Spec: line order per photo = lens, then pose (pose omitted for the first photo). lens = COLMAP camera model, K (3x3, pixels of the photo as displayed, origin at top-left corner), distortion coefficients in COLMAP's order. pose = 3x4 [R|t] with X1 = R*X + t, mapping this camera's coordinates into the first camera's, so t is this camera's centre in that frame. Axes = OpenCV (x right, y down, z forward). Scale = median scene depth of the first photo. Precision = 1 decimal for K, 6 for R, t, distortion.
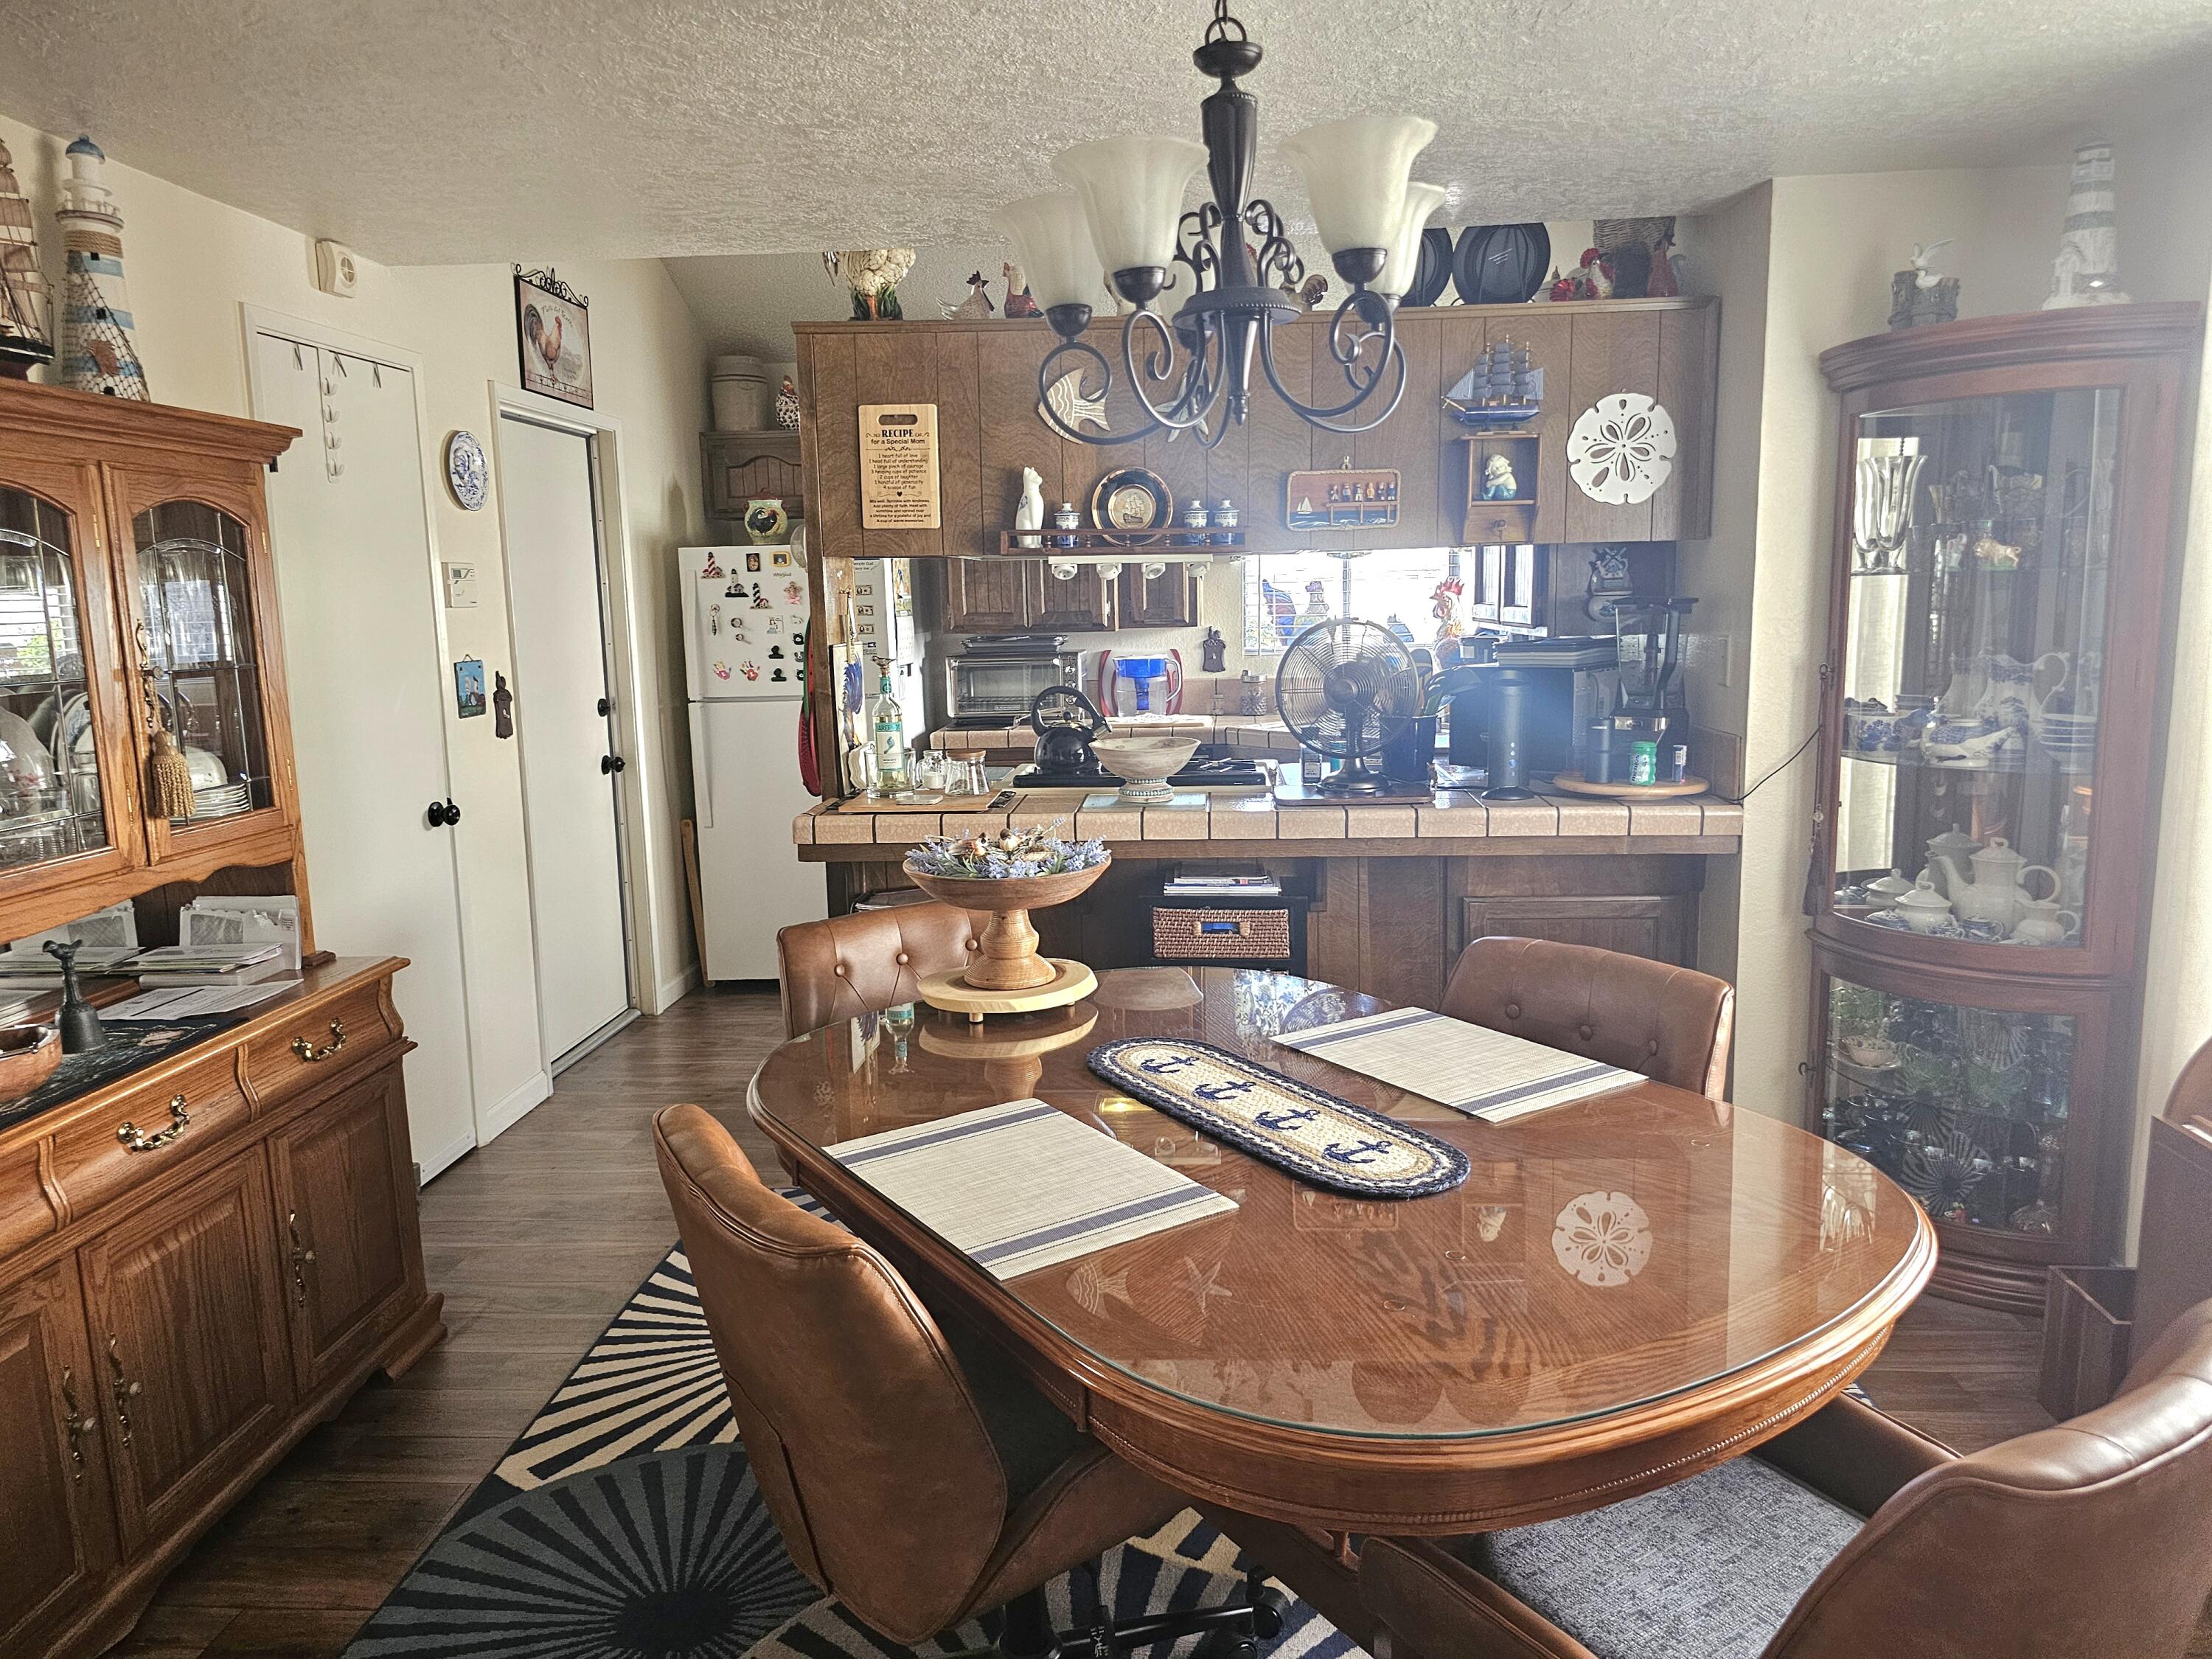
lens RADIAL K [[1510.1, 0, 1127.6], [0, 1510.1, 795.7], [0, 0, 1]] dist [0.087013, -0.092168]
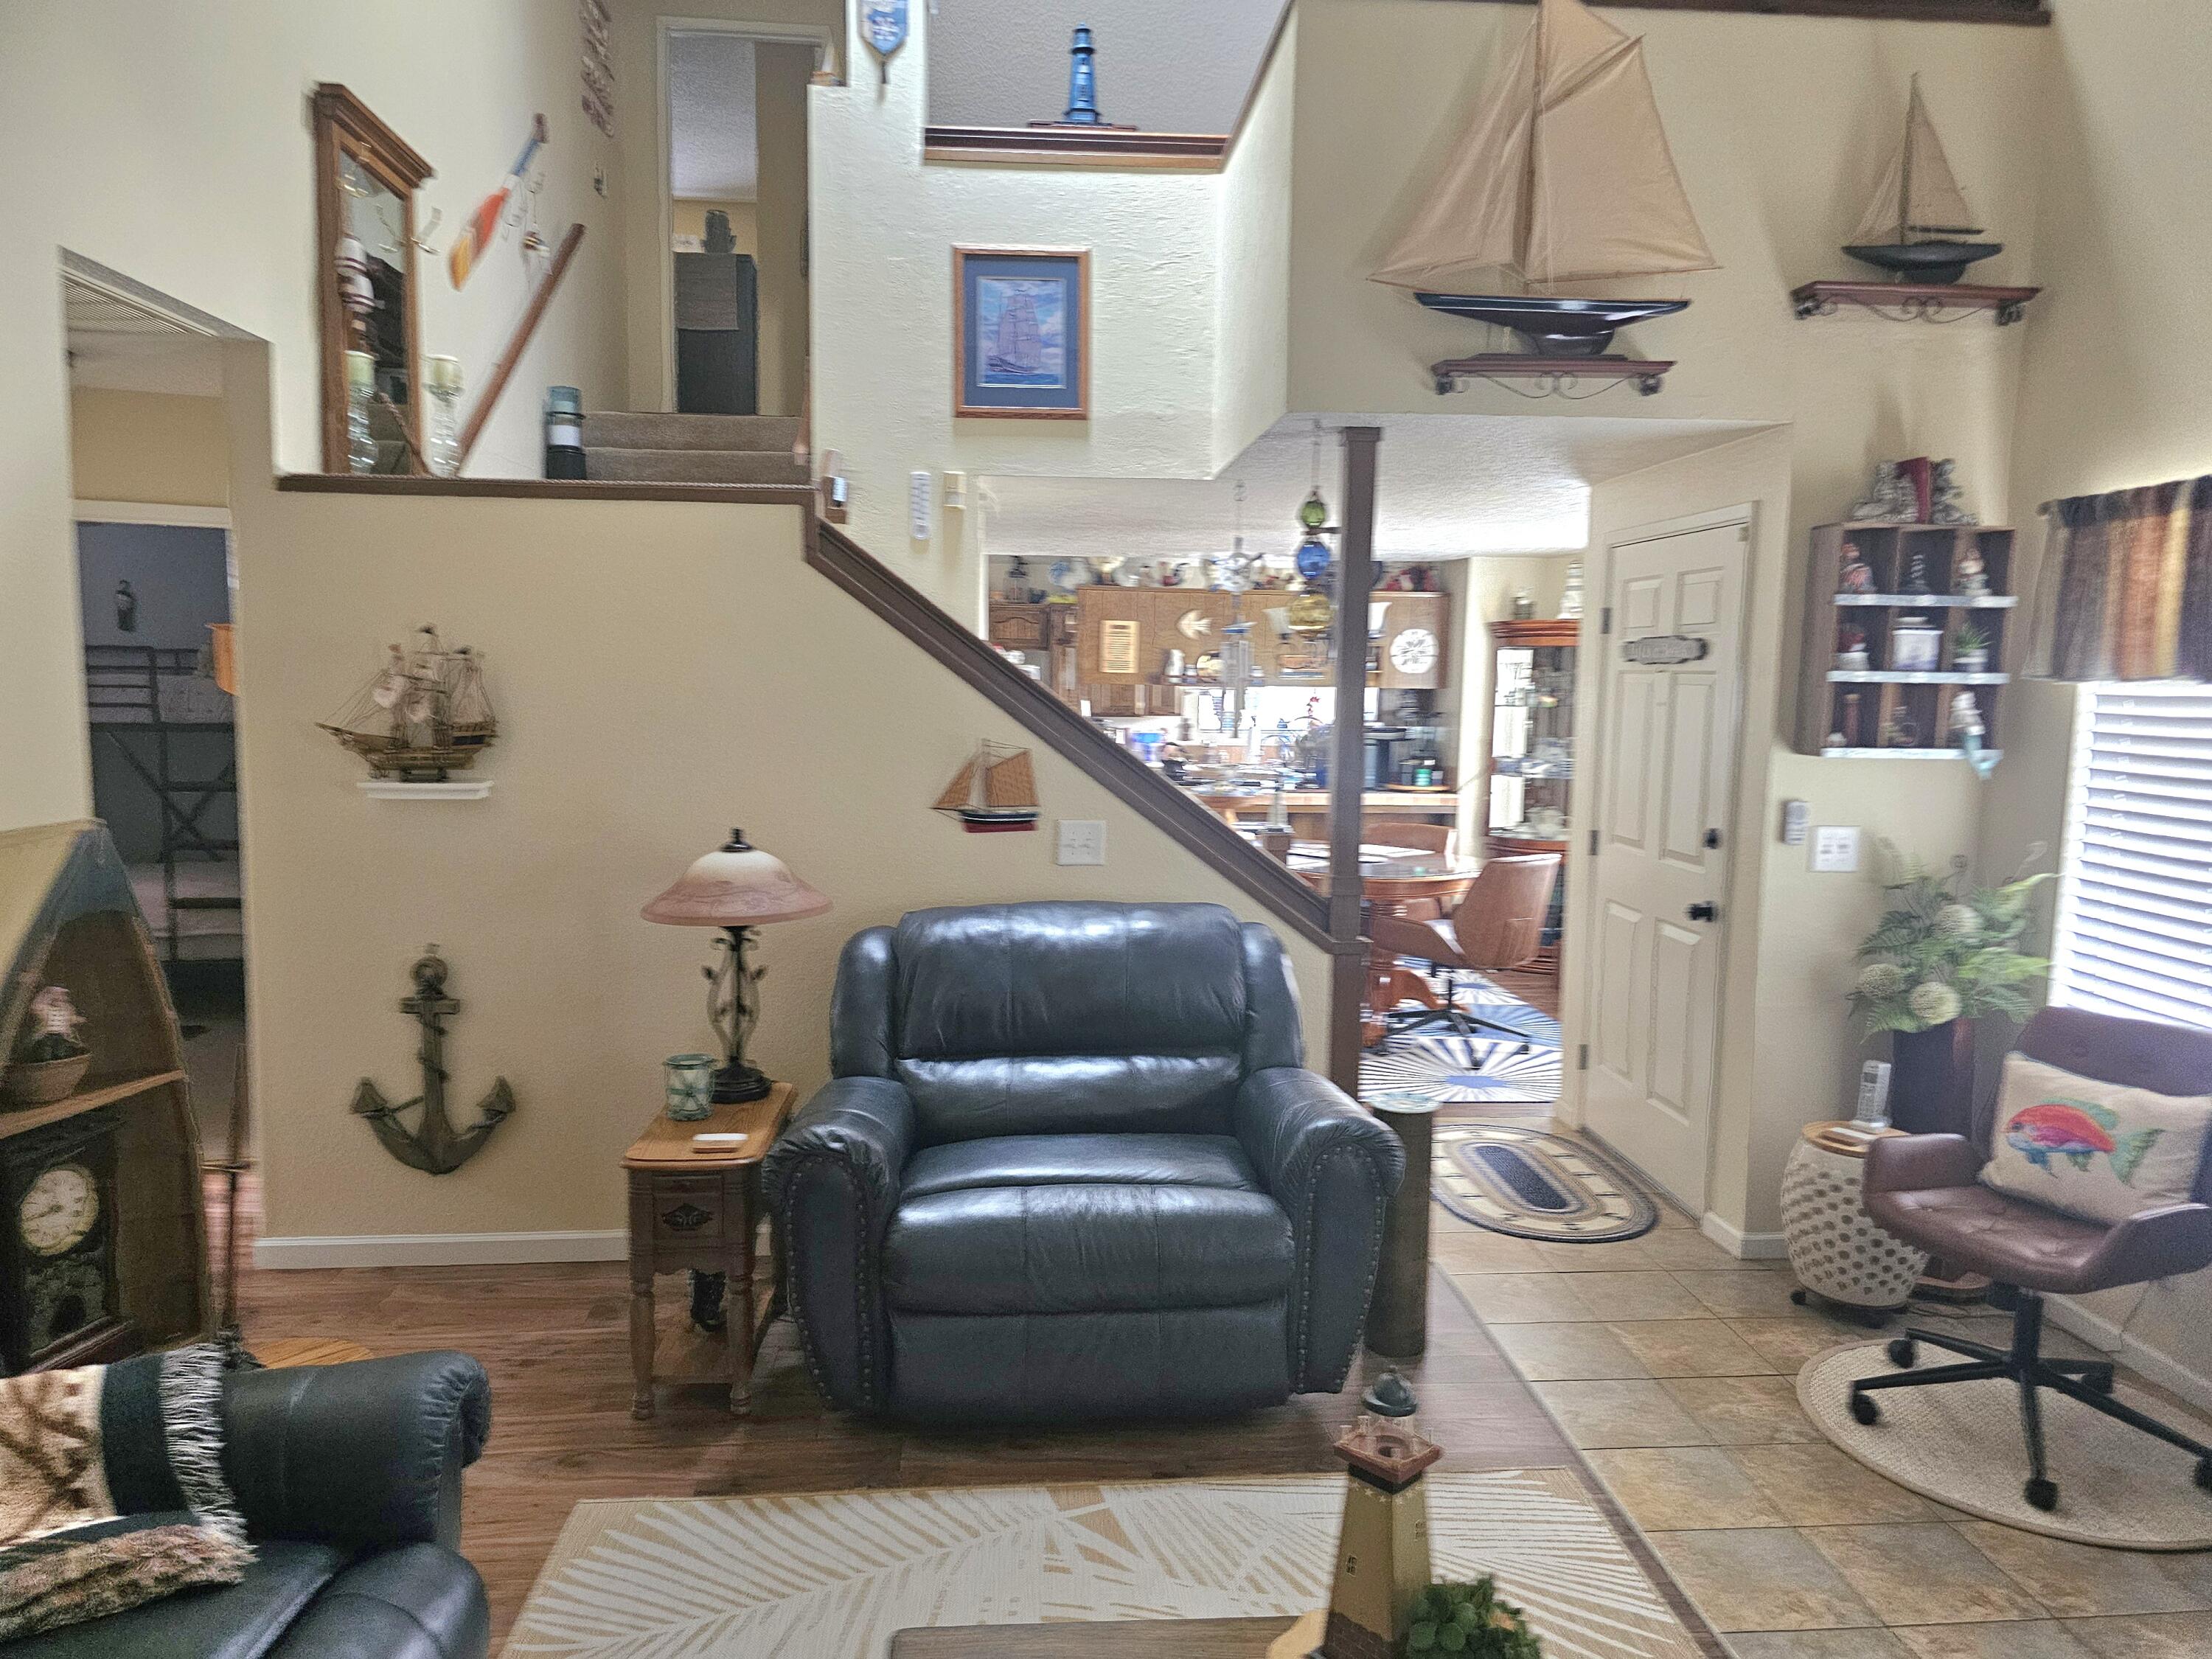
lens RADIAL K [[1493.3, 0, 1114.0], [0, 1493.3, 840.7], [0, 0, 1]] dist [0.059577, -0.070719]
pose [[0.988501, 0.016393, 0.150326, -0.502990], [-0.012541, 0.999569, -0.026538, 0.146498], [-0.150696, 0.024347, 0.988280, -1.283468]]
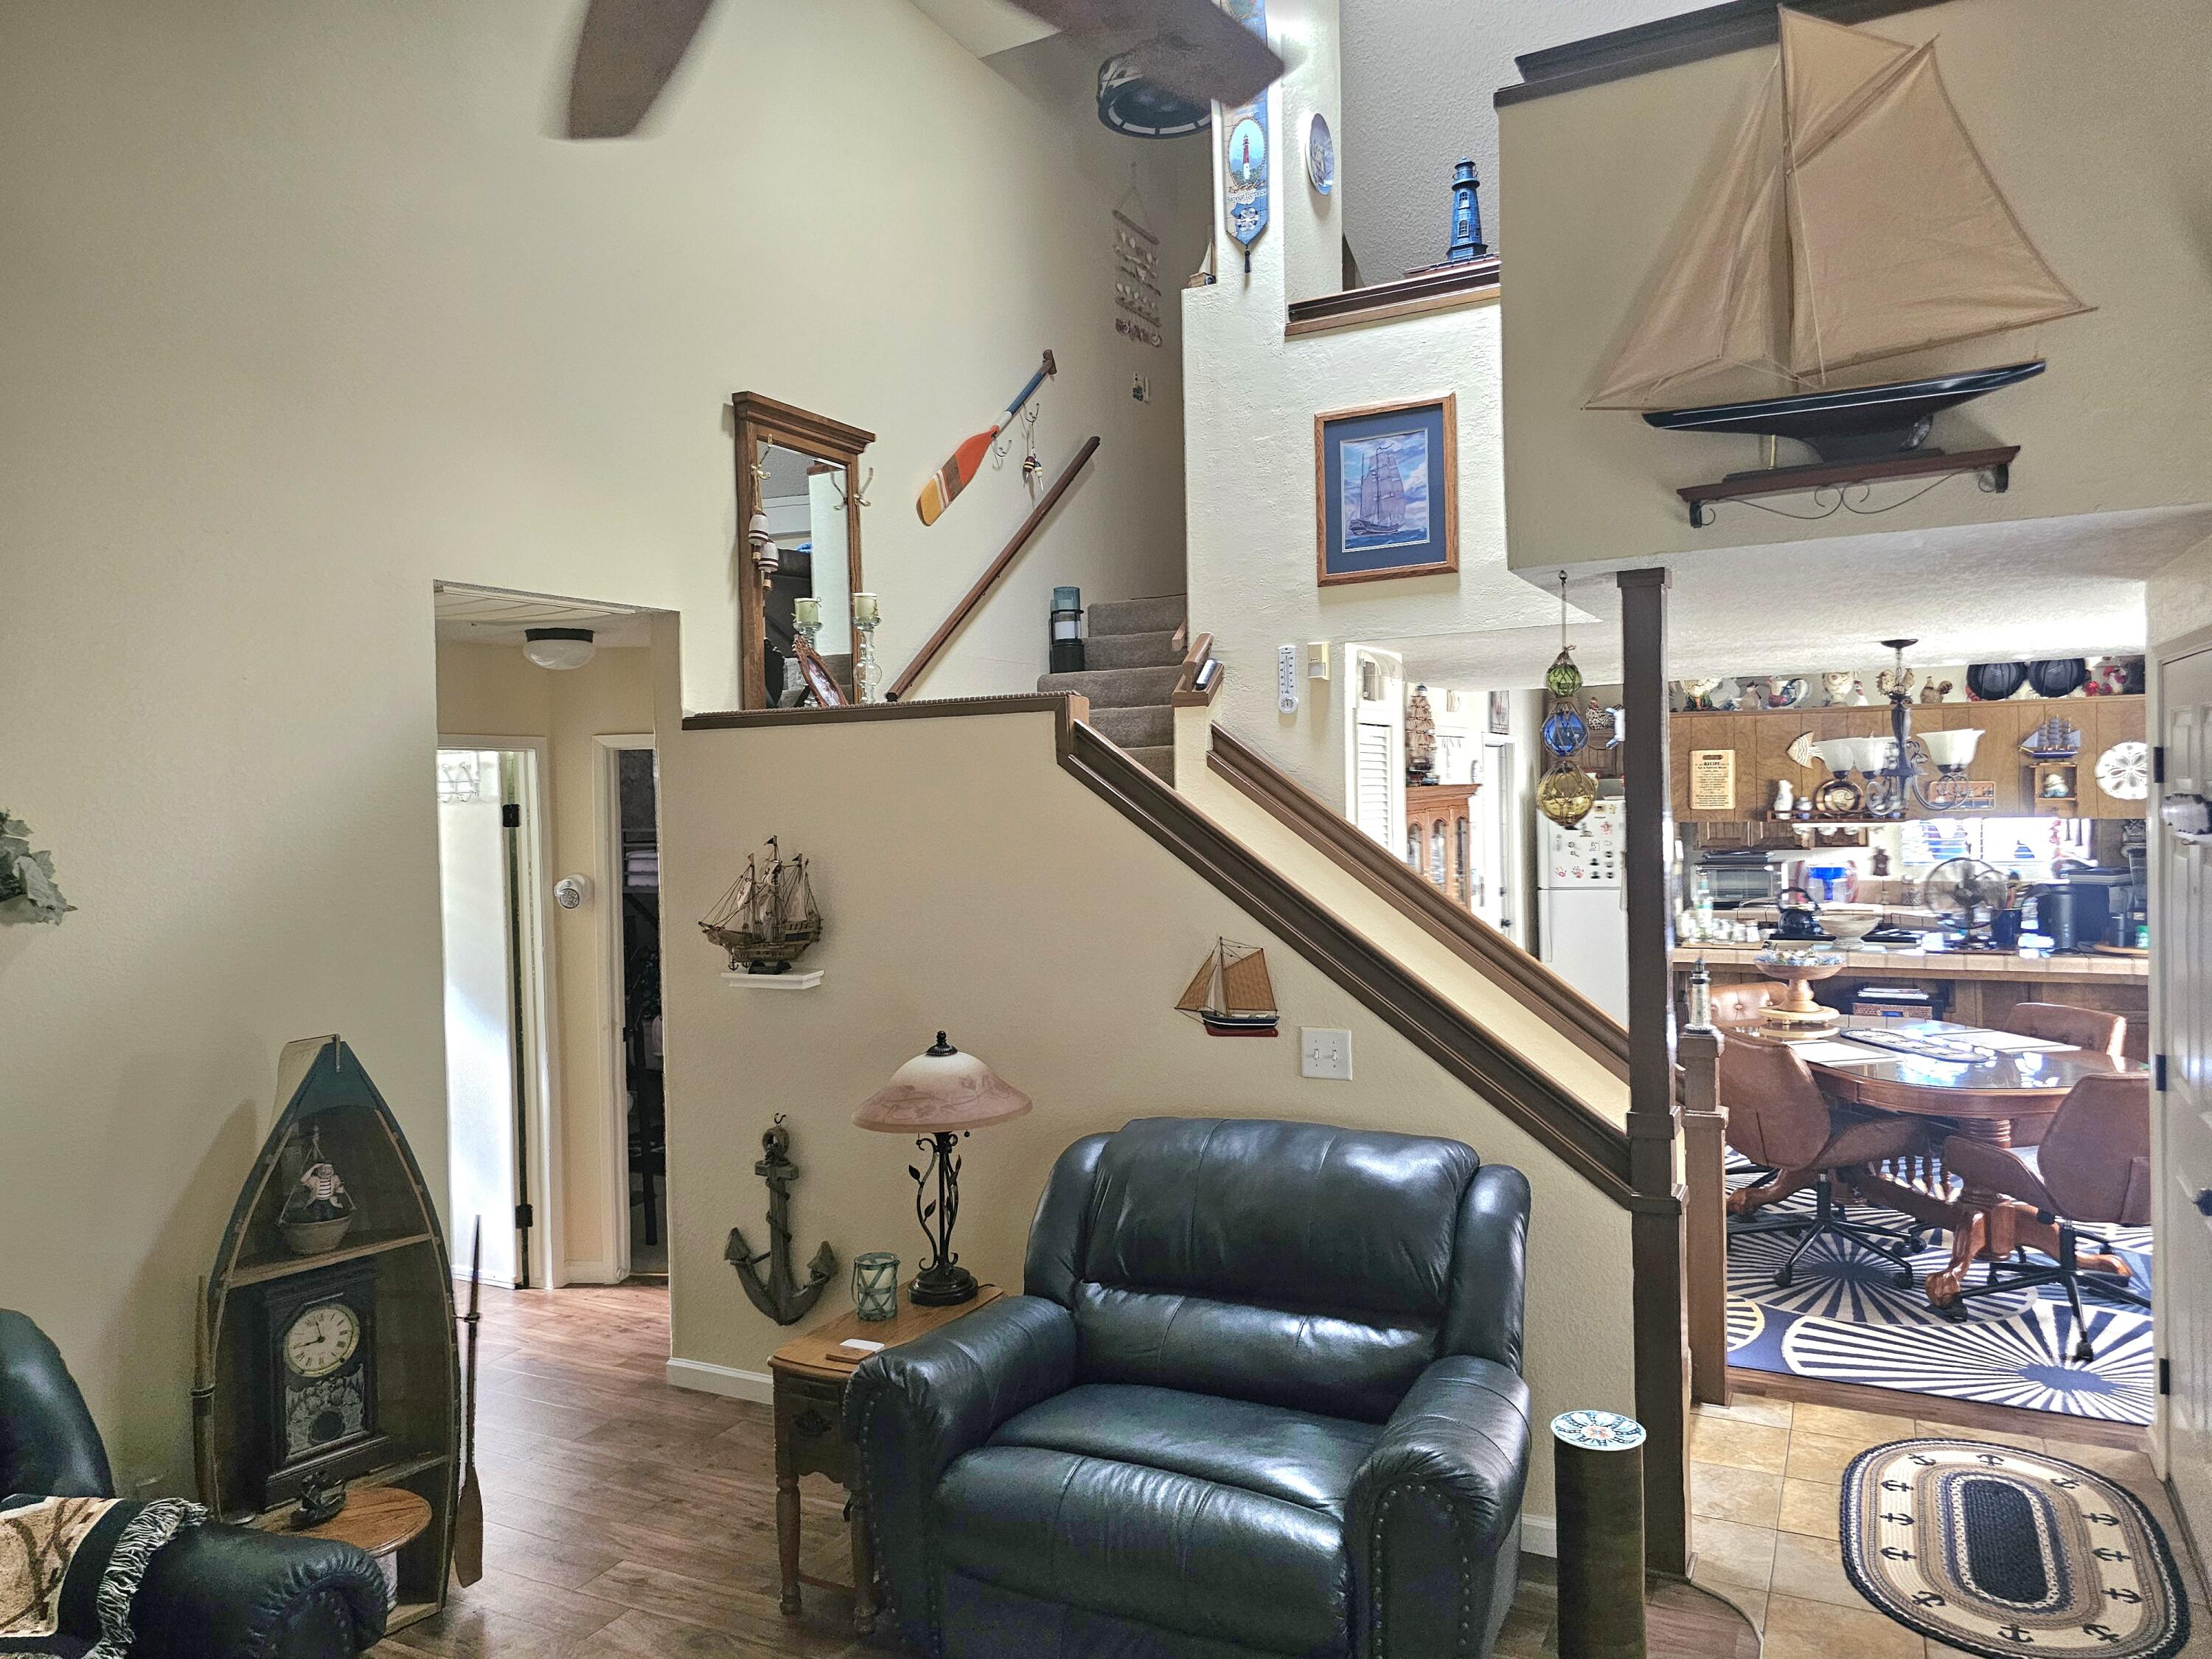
lens RADIAL K [[1493.3, 0, 1115.1], [0, 1493.3, 820.7], [0, 0, 1]] dist [0.051752, -0.049291]
pose [[0.919797, 0.003255, -0.392381, -0.096043], [-0.043188, 0.994730, -0.092987, 0.062335], [0.390010, 0.102475, 0.915091, -1.175751]]
